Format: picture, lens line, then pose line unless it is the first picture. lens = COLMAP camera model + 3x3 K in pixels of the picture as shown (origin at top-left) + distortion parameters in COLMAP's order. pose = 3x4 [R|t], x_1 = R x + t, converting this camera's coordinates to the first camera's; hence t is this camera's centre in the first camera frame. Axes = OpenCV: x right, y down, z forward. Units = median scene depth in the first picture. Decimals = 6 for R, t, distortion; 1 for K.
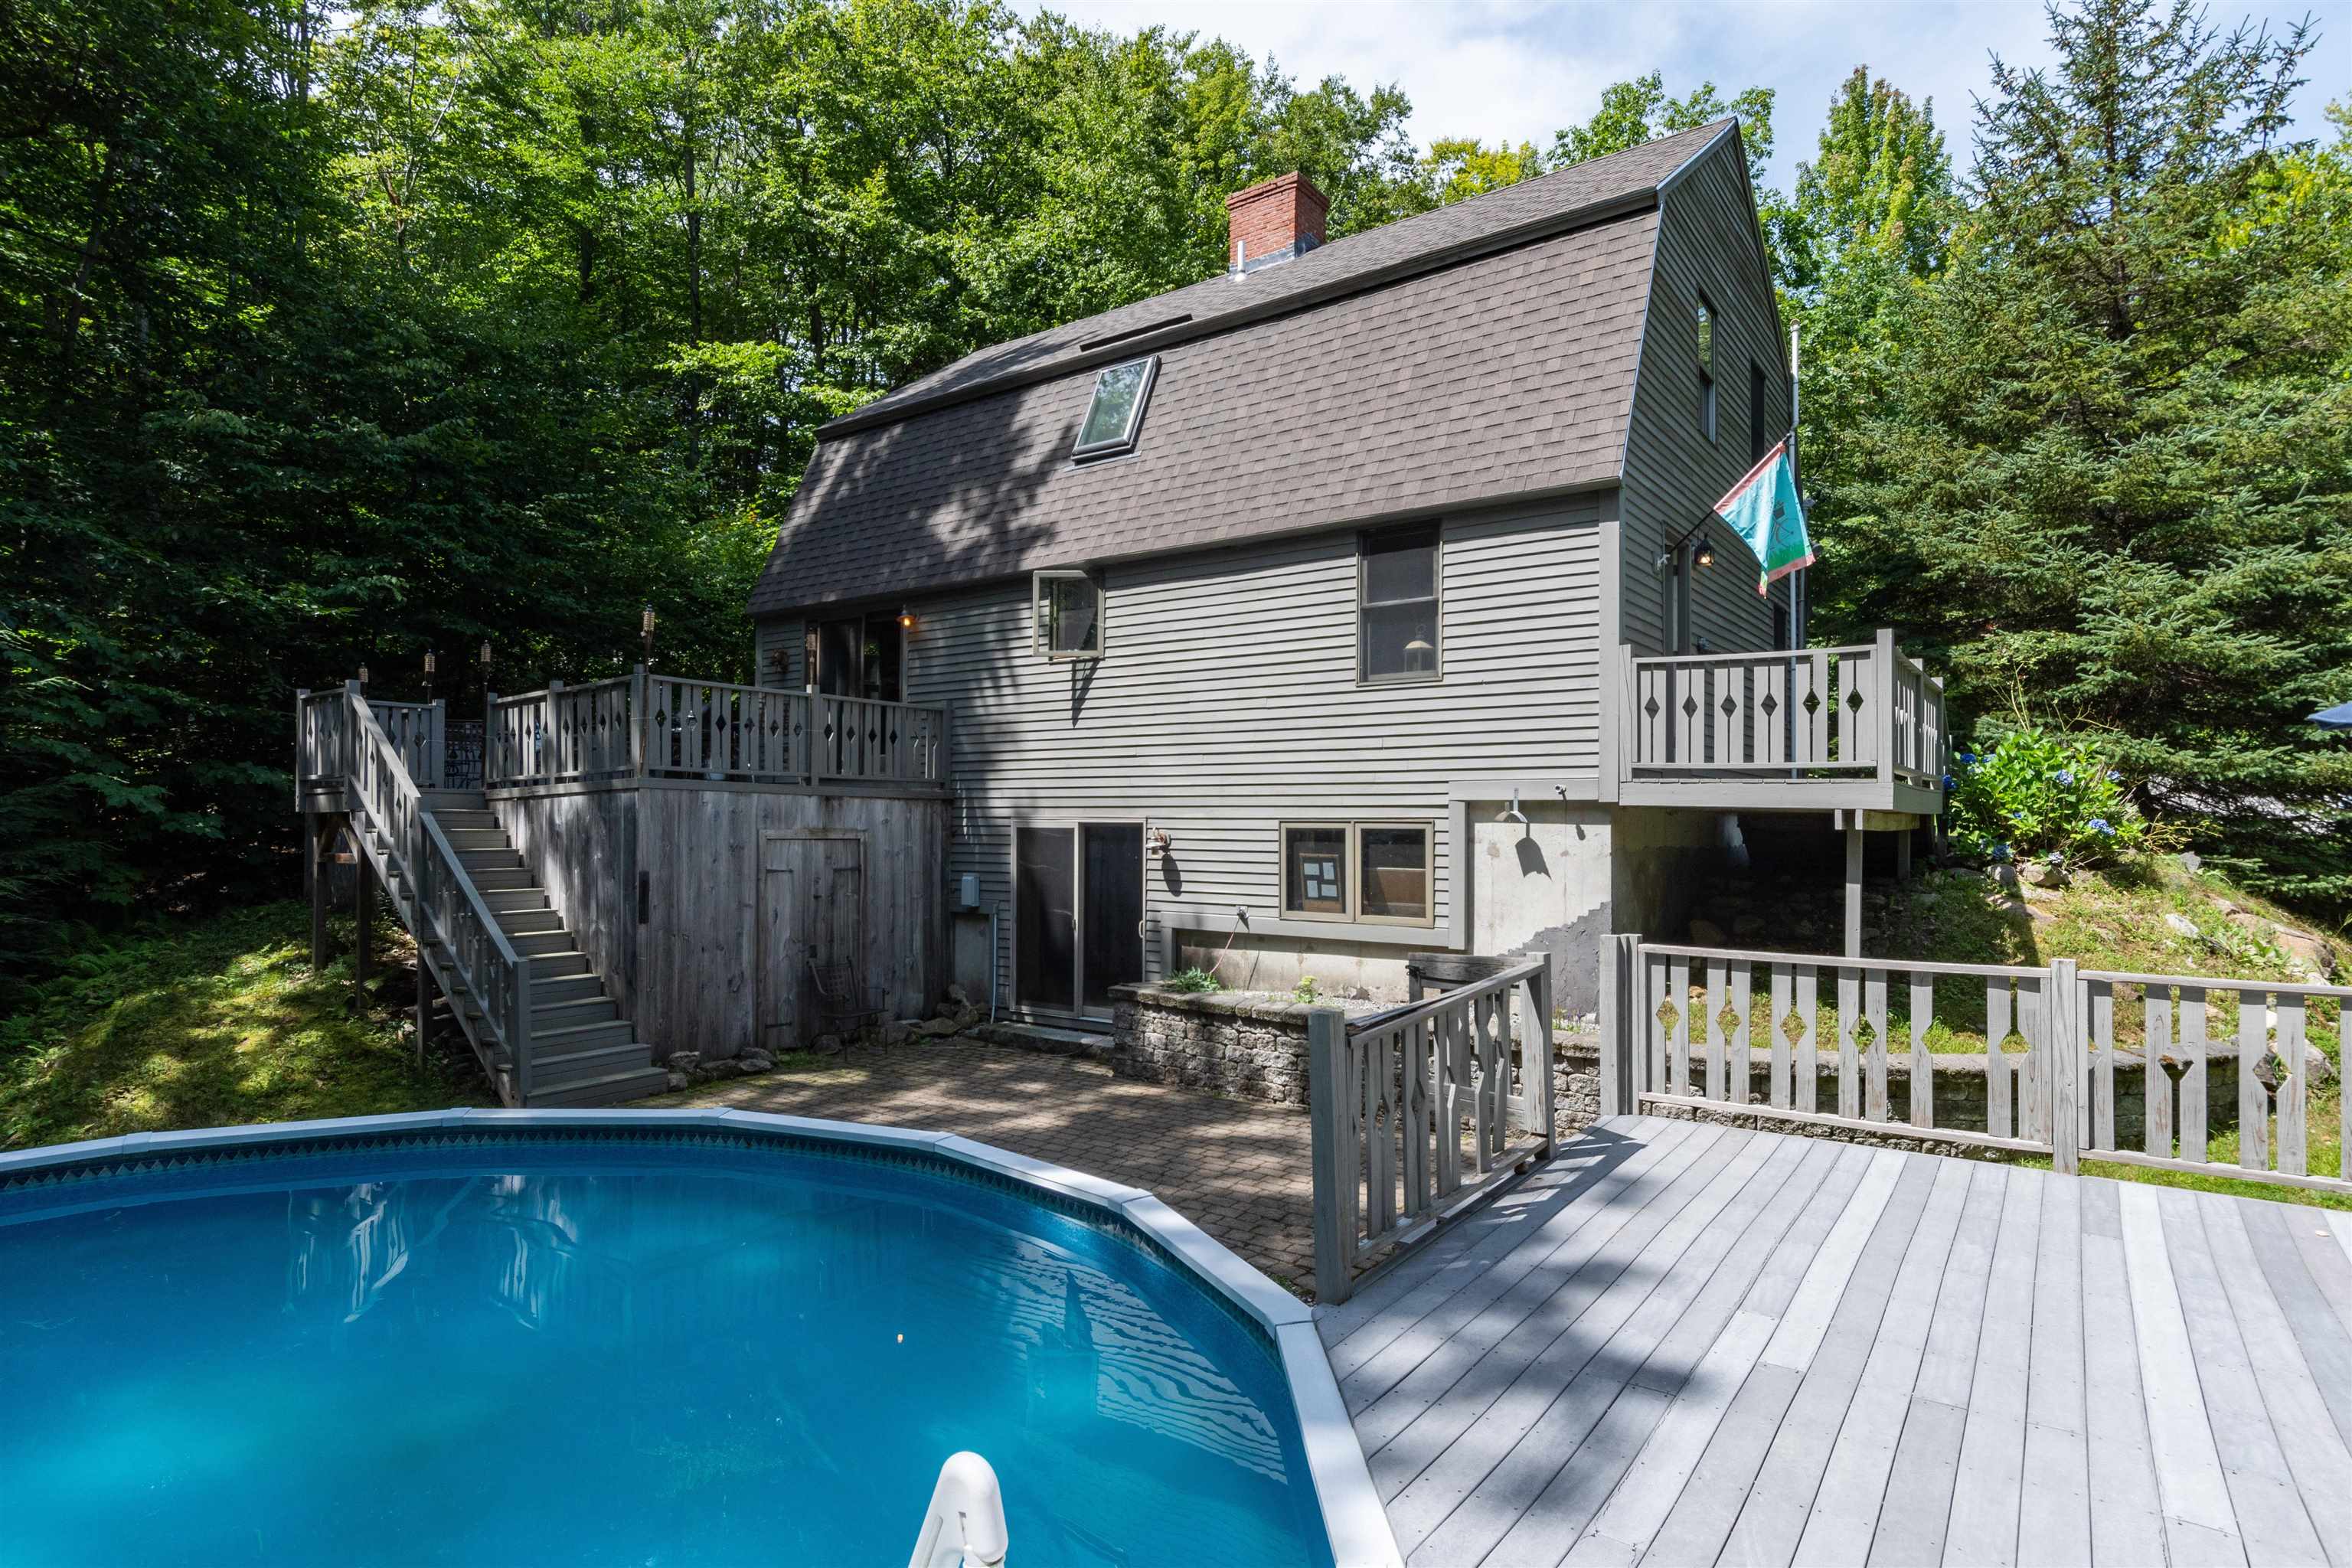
lens RADIAL K [[1276.8, 0, 1170.1], [0, 1276.8, 799.0], [0, 0, 1]] dist [0.001379, -0.000333]
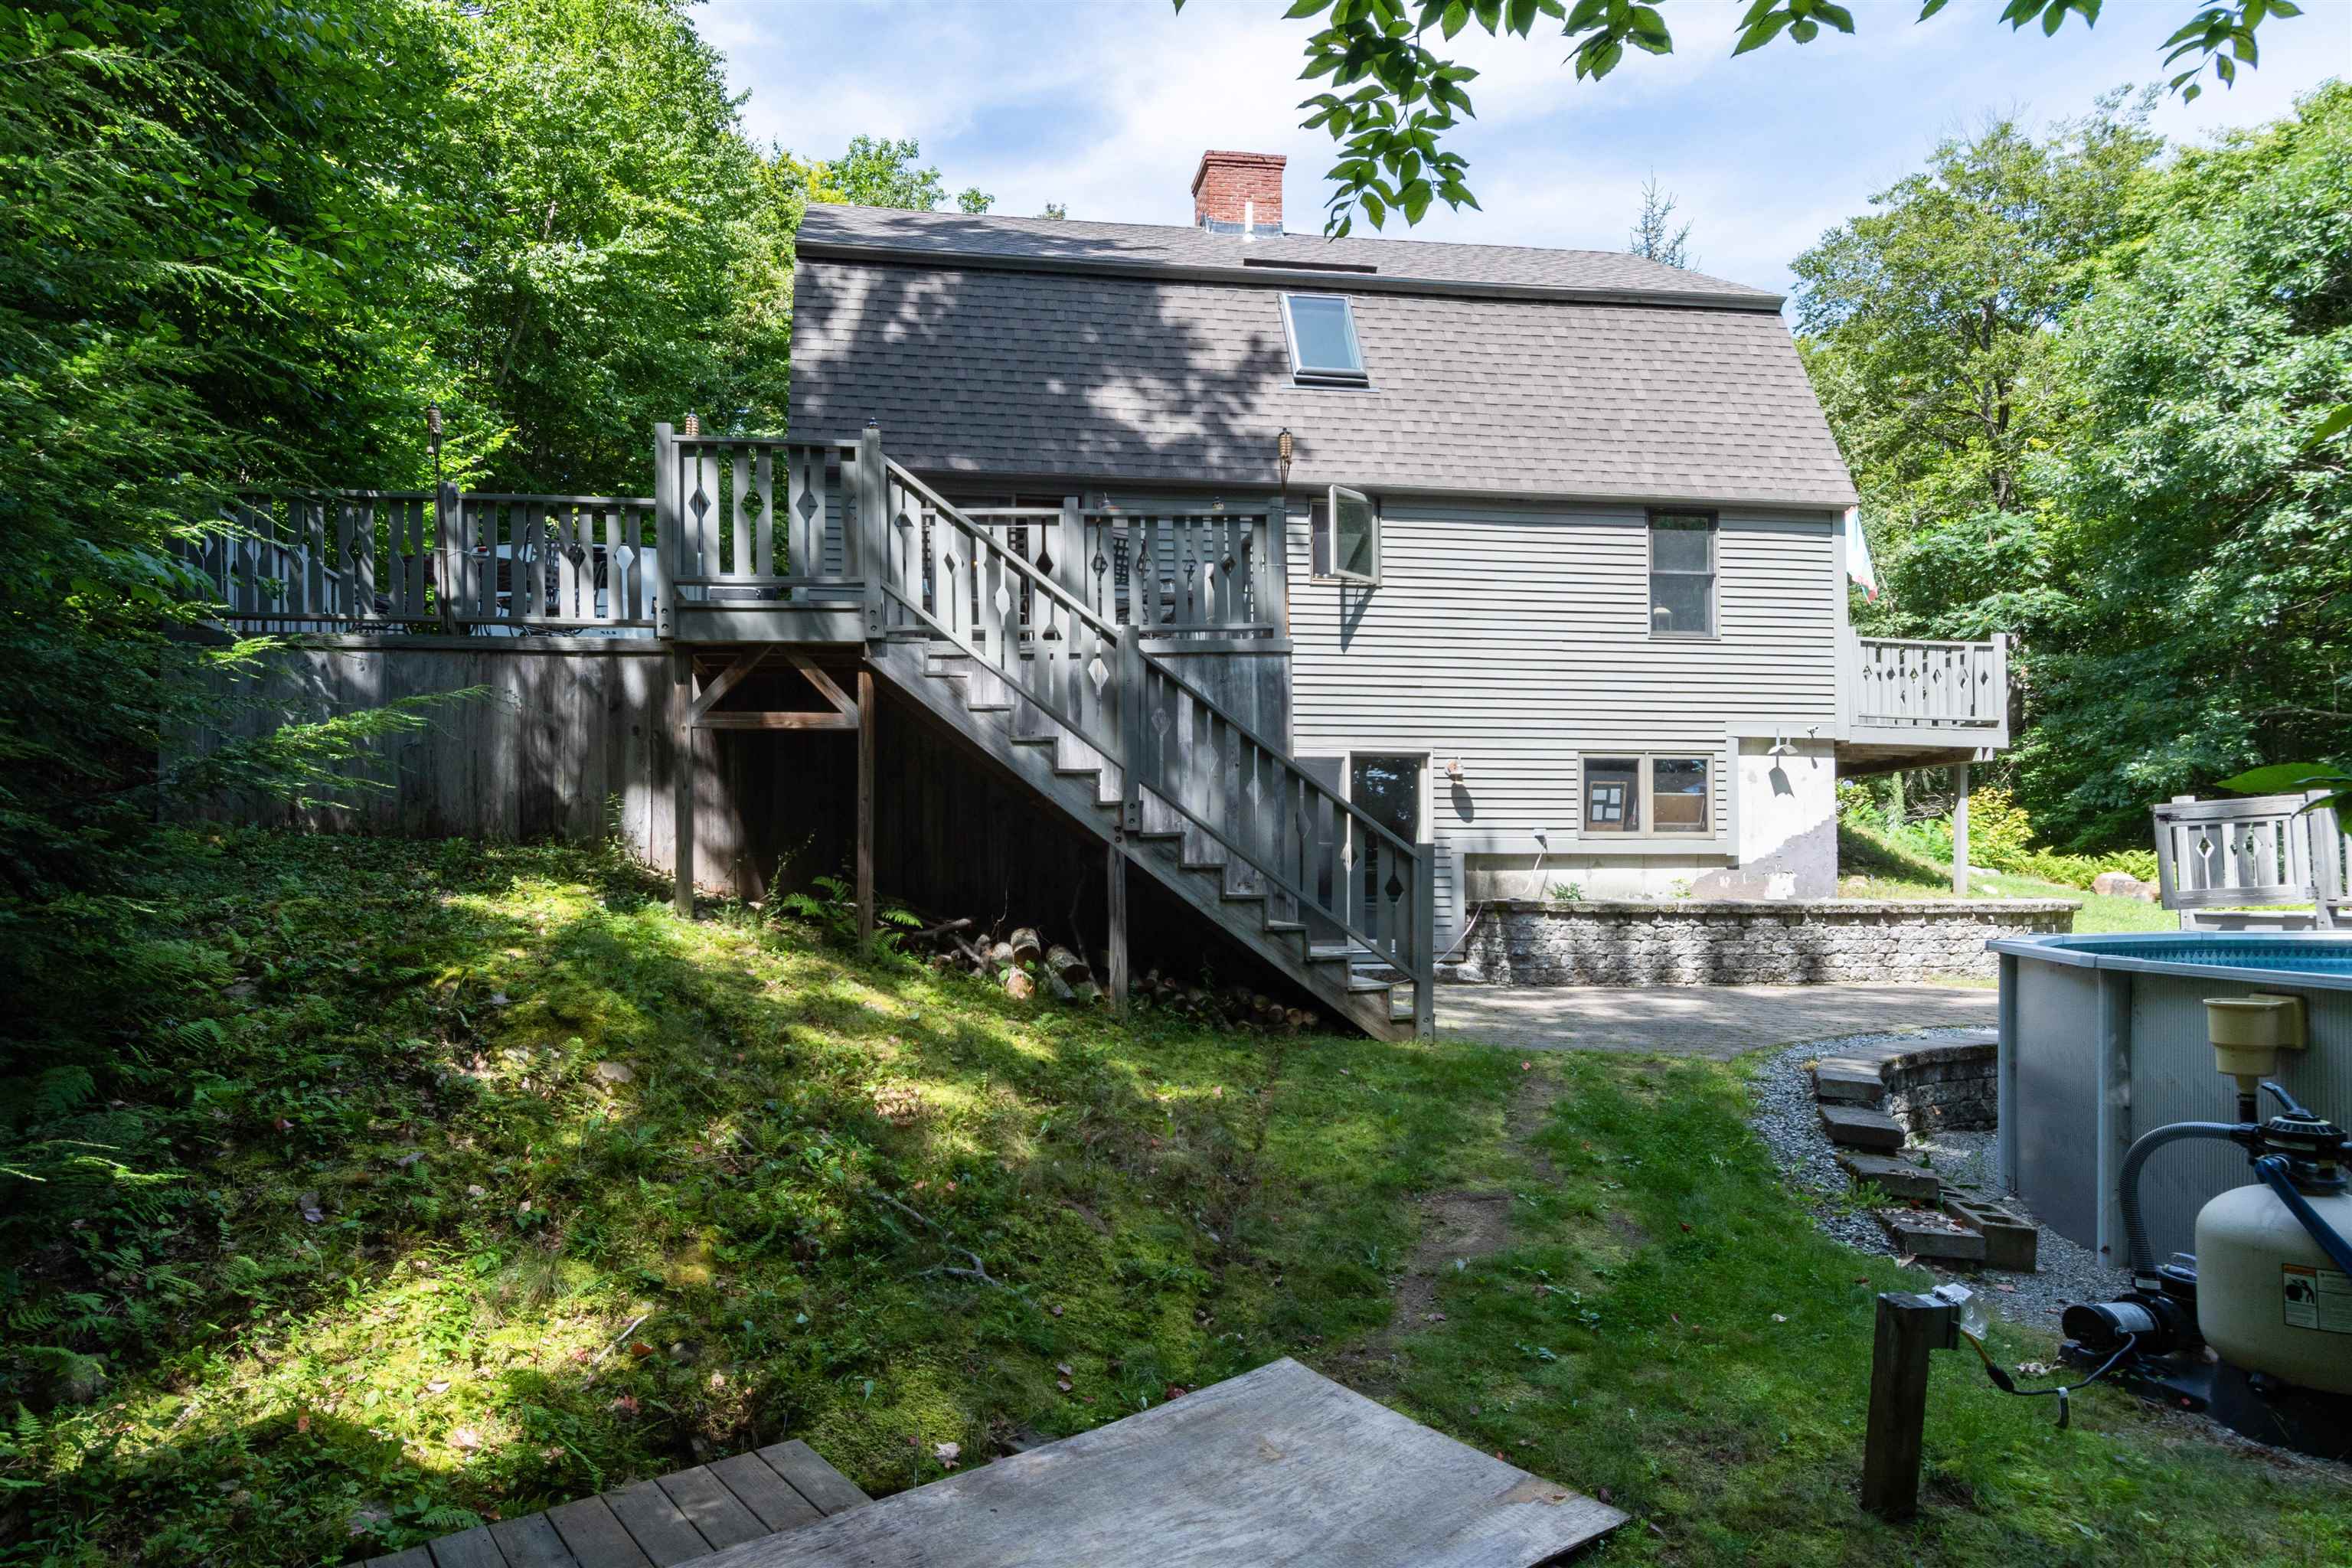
lens RADIAL K [[1276.8, 0, 1142.9], [0, 1276.8, 843.7], [0, 0, 1]] dist [0.001379, -0.000333]
pose [[0.710944, 0.011921, 0.703147, -0.984279], [-0.006165, 0.999924, -0.010720, 0.113715], [-0.703221, 0.003287, 0.710963, 0.476489]]
